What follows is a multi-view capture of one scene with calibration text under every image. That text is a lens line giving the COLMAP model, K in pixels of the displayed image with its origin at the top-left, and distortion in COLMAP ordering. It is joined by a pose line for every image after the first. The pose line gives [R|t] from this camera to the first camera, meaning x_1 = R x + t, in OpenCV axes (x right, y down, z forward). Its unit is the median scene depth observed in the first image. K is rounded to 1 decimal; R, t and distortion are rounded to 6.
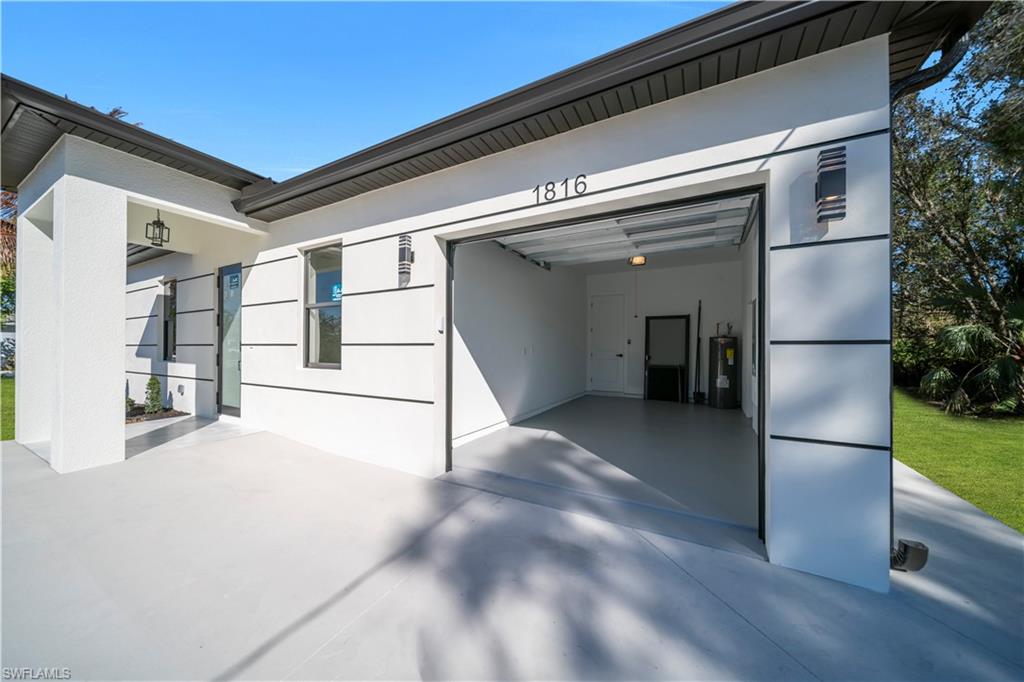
lens RADIAL K [[353.5, 0, 508.2], [0, 353.5, 342.4], [0, 0, 1]] dist [-0.000293, -0.000084]
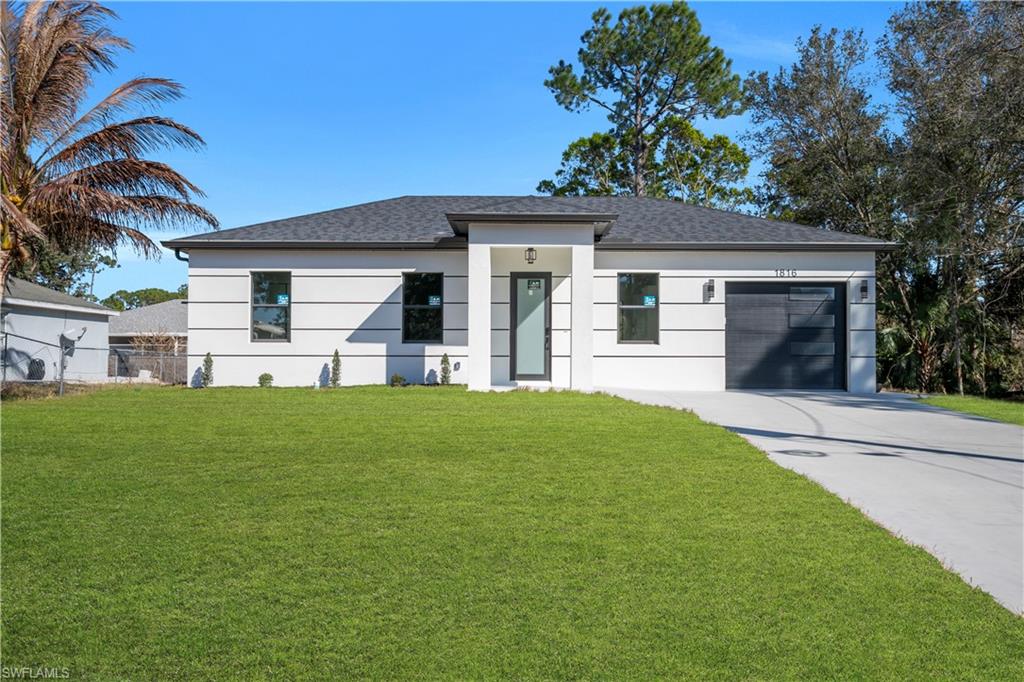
lens RADIAL K [[864.8, 0, 512.0], [0, 864.8, 341.0], [0, 0, 1]] dist [0.056955, -0.006125]
pose [[0.876775, 0.008583, 0.480823, -3.310968], [-0.004418, 0.999942, -0.009792, 0.110686], [-0.480880, 0.006461, 0.876763, -2.592992]]
